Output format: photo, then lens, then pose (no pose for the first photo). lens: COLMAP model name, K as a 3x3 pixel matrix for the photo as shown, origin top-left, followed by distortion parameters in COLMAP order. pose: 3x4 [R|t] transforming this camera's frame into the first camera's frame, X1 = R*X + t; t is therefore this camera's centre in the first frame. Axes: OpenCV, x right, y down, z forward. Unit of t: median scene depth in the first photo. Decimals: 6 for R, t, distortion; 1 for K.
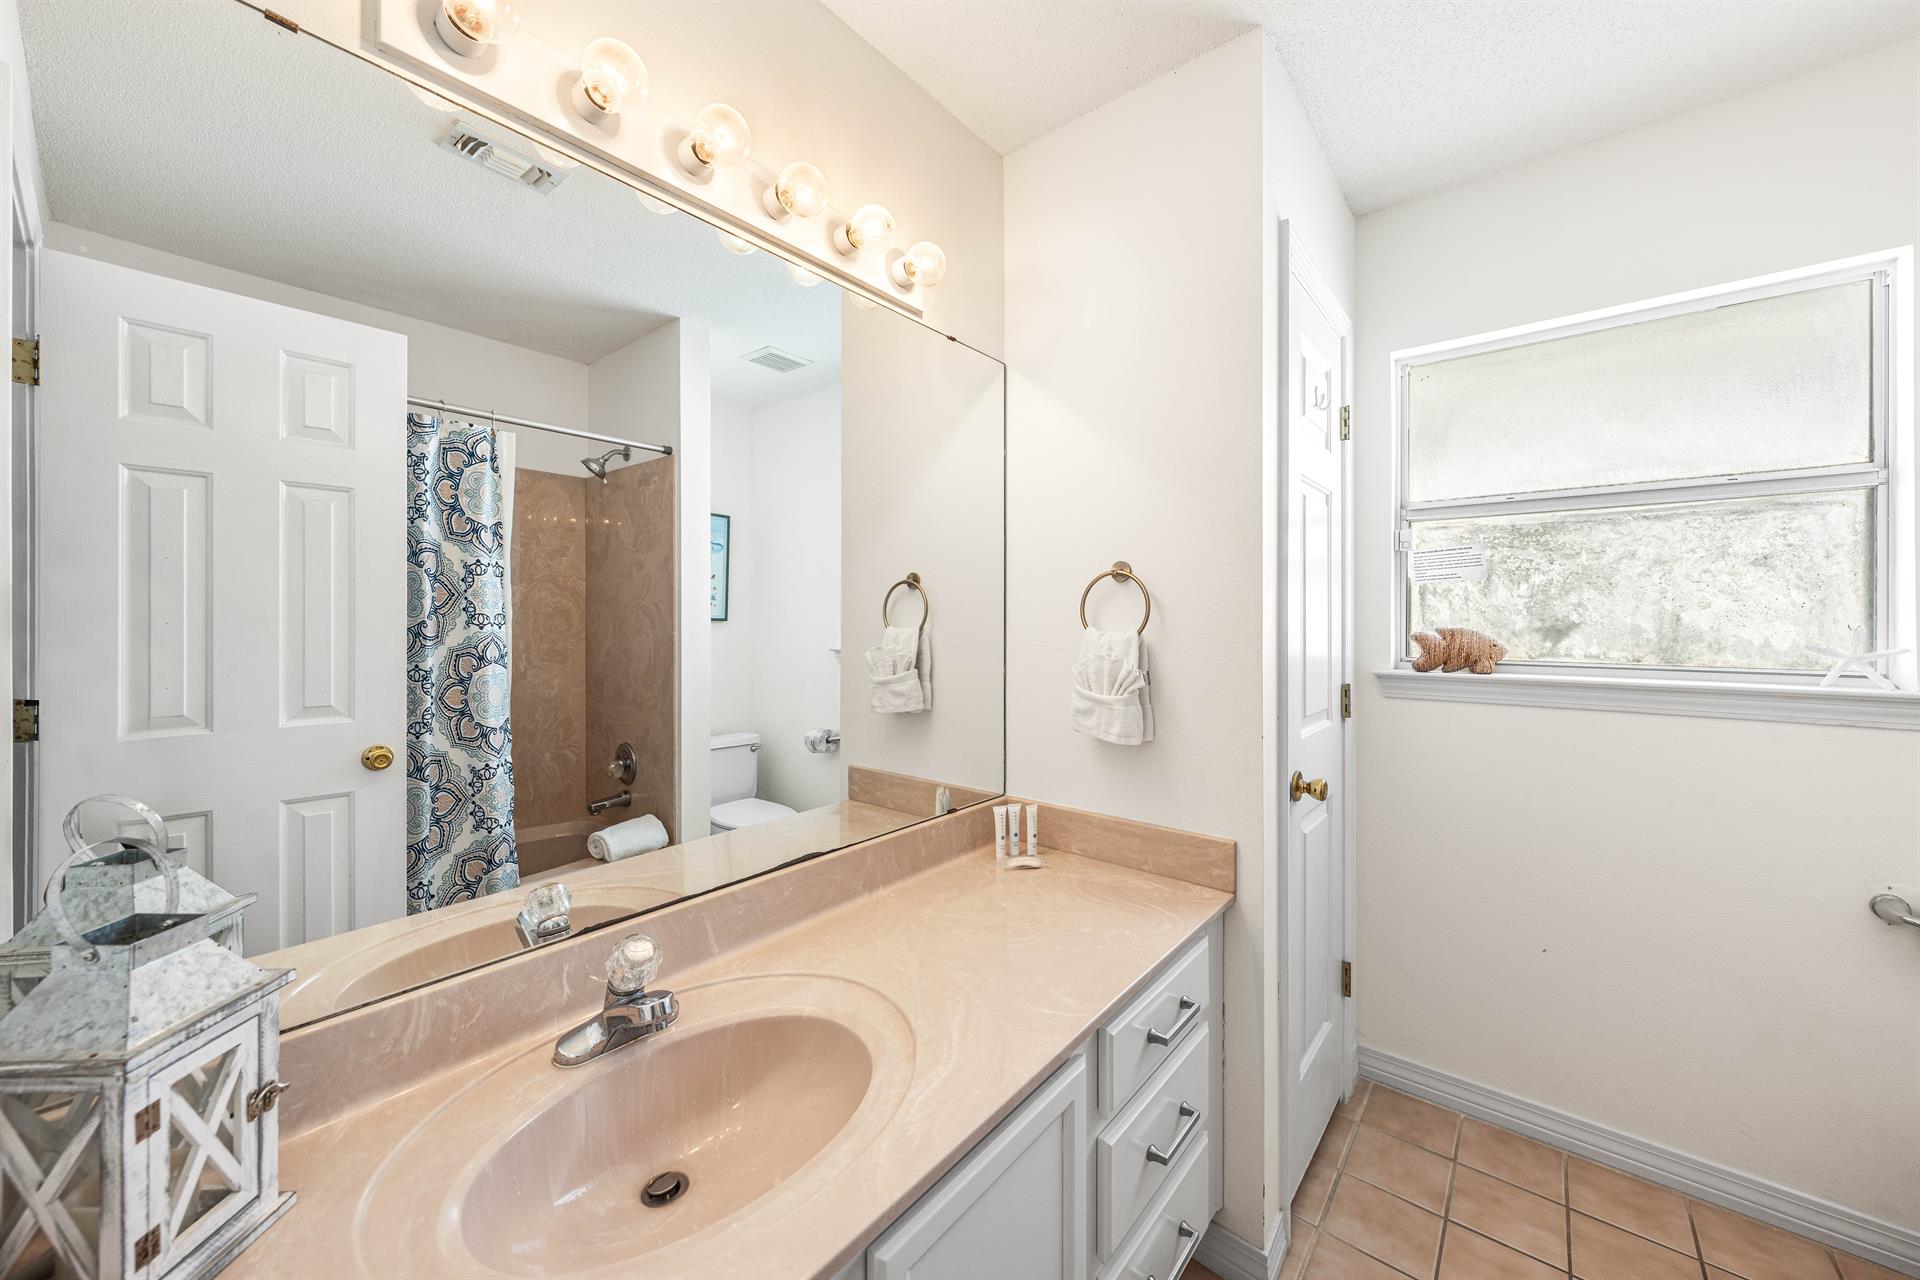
lens RADIAL K [[736.9, 0, 960.0], [0, 736.9, 635.5], [0, 0, 1]] dist [0.000405, 0.000012]
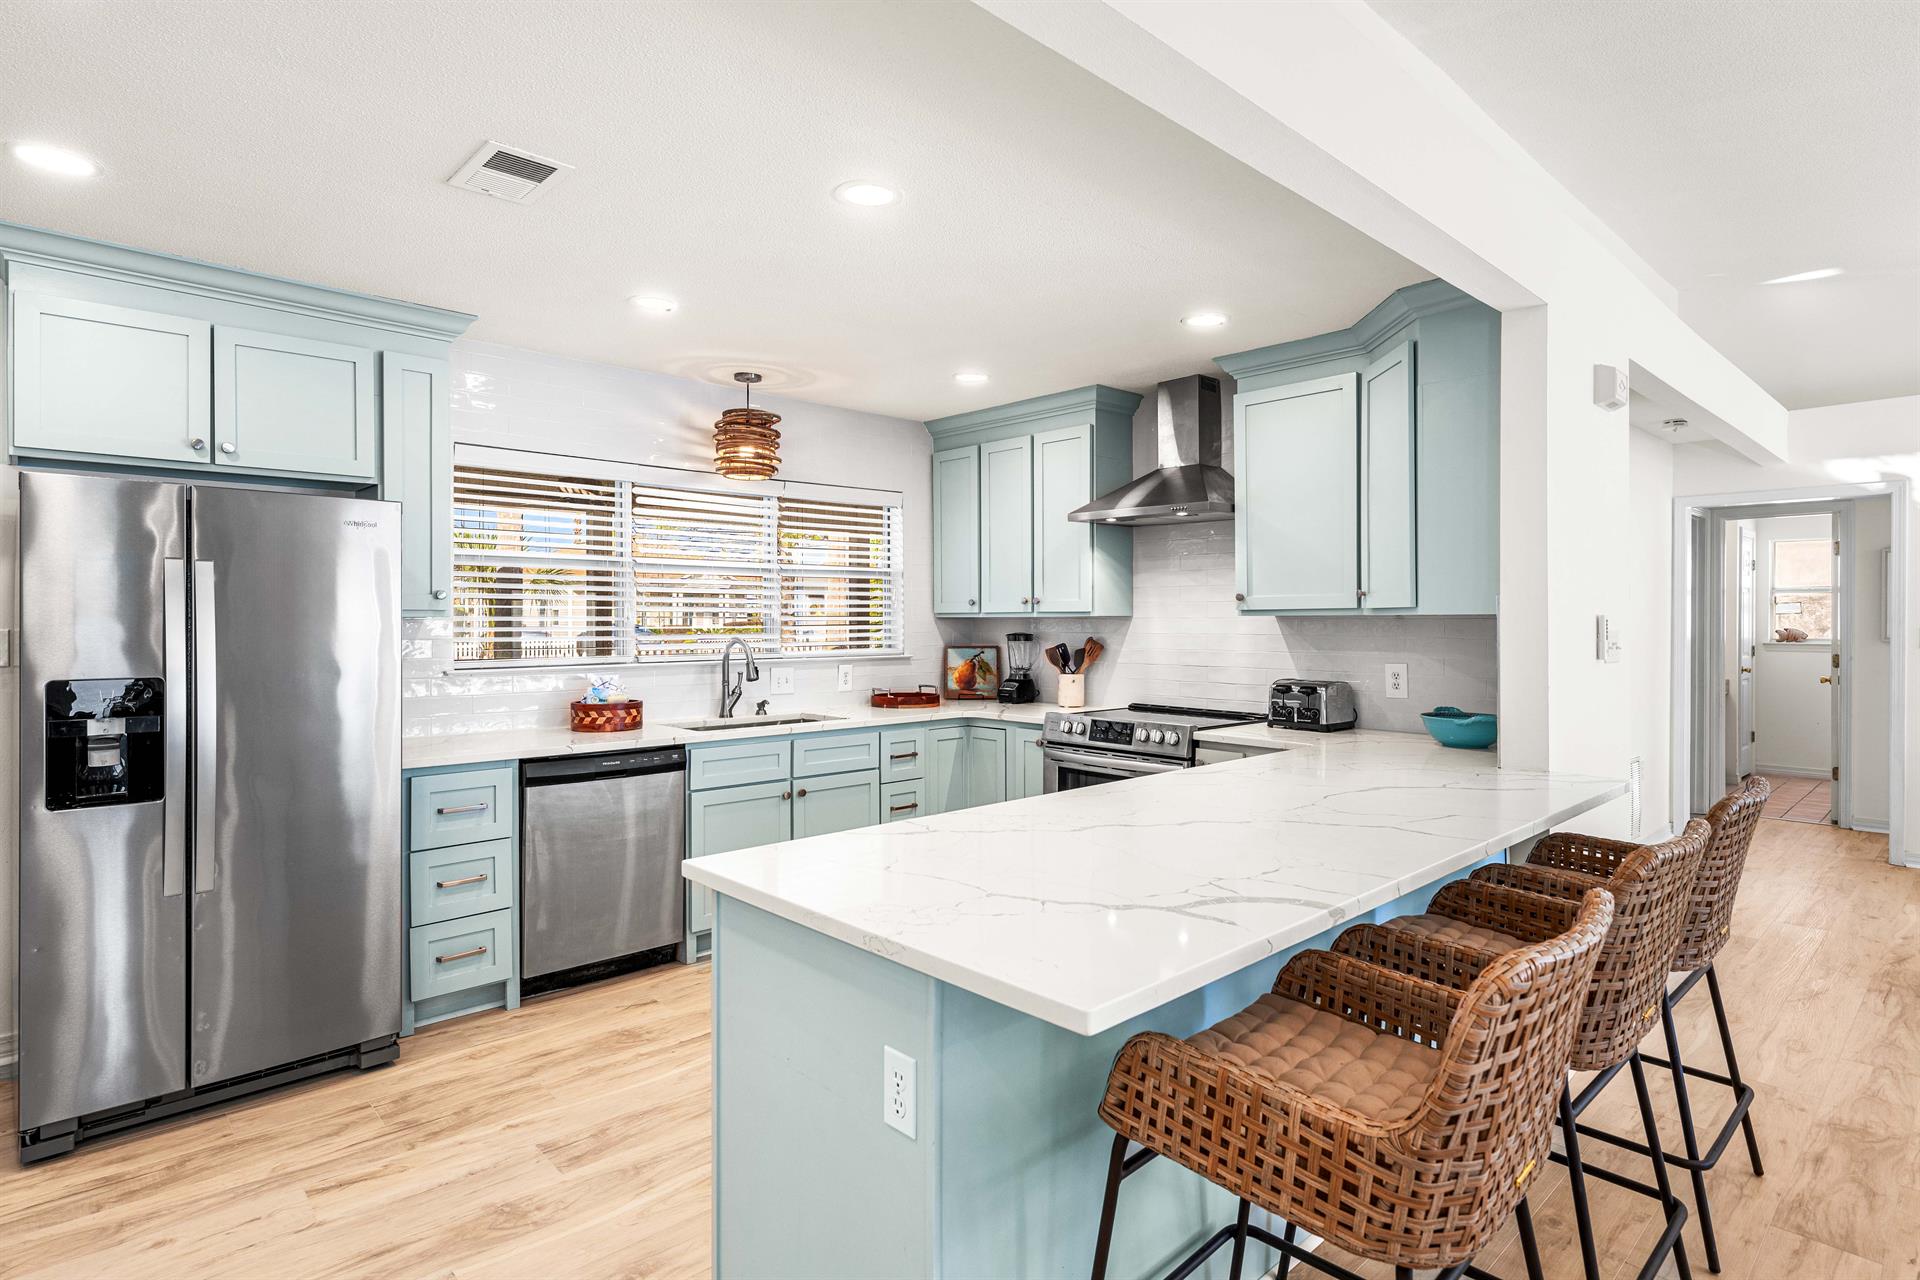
lens RADIAL K [[986.2, 0, 959.9], [0, 986.2, 626.8], [0, 0, 1]] dist [0.002161, 0.000381]
pose [[0.993970, 0.003110, -0.109610, -2.472432], [-0.002200, 0.999962, 0.008419, -0.045720], [0.109632, -0.008127, 0.993939, -3.701953]]
